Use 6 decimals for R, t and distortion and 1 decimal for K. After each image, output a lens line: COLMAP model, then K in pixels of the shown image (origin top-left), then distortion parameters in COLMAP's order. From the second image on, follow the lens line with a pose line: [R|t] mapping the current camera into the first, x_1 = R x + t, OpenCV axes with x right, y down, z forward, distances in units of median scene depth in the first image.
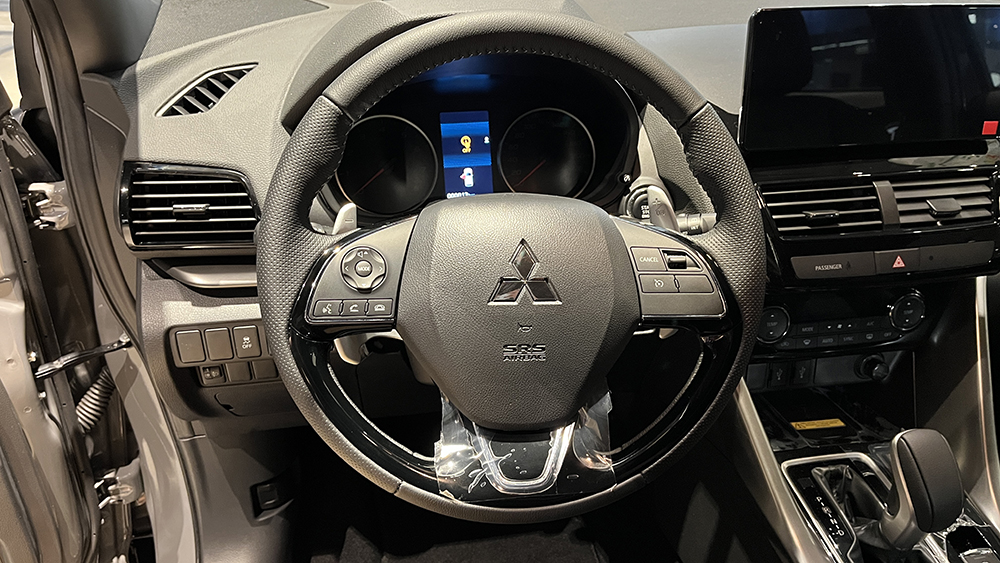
lens RADIAL K [[774.3, 0, 497.8], [0, 774.3, 288.4], [0, 0, 1]] dist [0.058859, -0.085722]
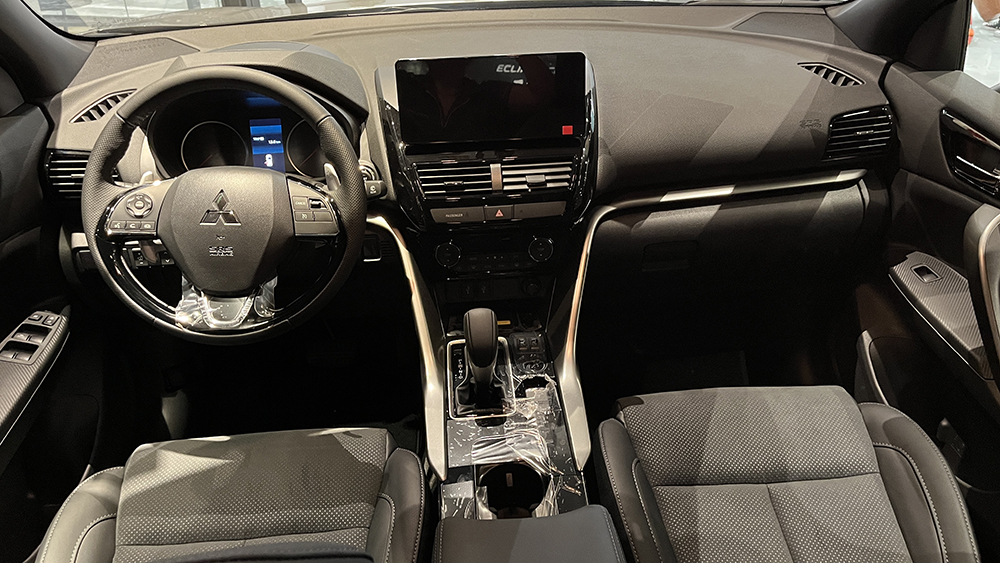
lens RADIAL K [[774.3, 0, 515.3], [0, 774.3, 288.3], [0, 0, 1]] dist [0.058859, -0.085722]
pose [[0.996194, 0.017692, -0.085354, 0.696570], [-0.017564, 0.999843, 0.002259, 0.120938], [0.085381, -0.000751, 0.996348, -0.621503]]
